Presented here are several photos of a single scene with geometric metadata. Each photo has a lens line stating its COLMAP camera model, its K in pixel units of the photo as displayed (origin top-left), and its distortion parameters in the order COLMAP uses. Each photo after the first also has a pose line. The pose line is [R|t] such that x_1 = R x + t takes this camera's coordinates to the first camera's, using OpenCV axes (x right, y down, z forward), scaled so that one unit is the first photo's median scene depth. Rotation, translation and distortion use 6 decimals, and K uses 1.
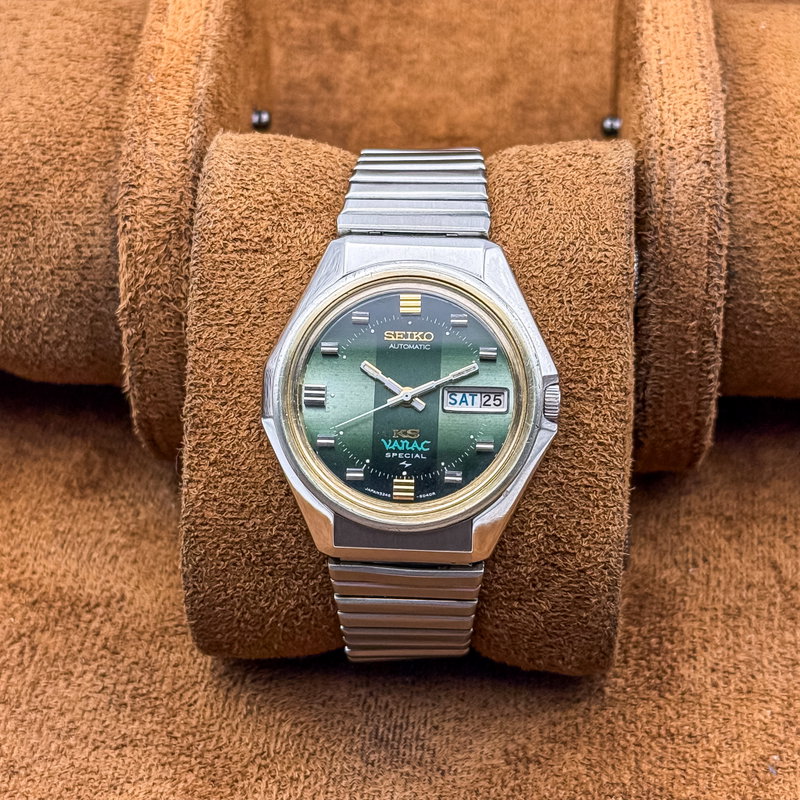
lens RADIAL K [[1996.1, 0, 385.4], [0, 1996.1, 401.6], [0, 0, 1]] dist [0.024297, 0.159047]
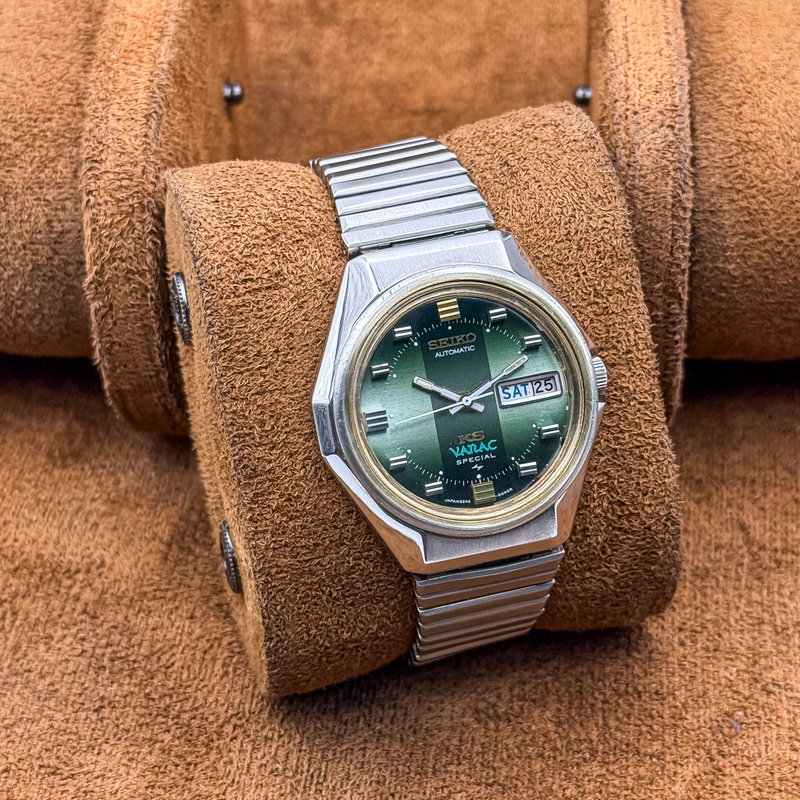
lens RADIAL K [[1996.1, 0, 385.4], [0, 1996.1, 401.6], [0, 0, 1]] dist [0.024297, 0.159047]
pose [[0.943703, -0.221750, 0.245461, -0.266248], [0.208270, 0.974801, 0.079916, -0.088500], [-0.256997, -0.024295, 0.966107, 0.043769]]
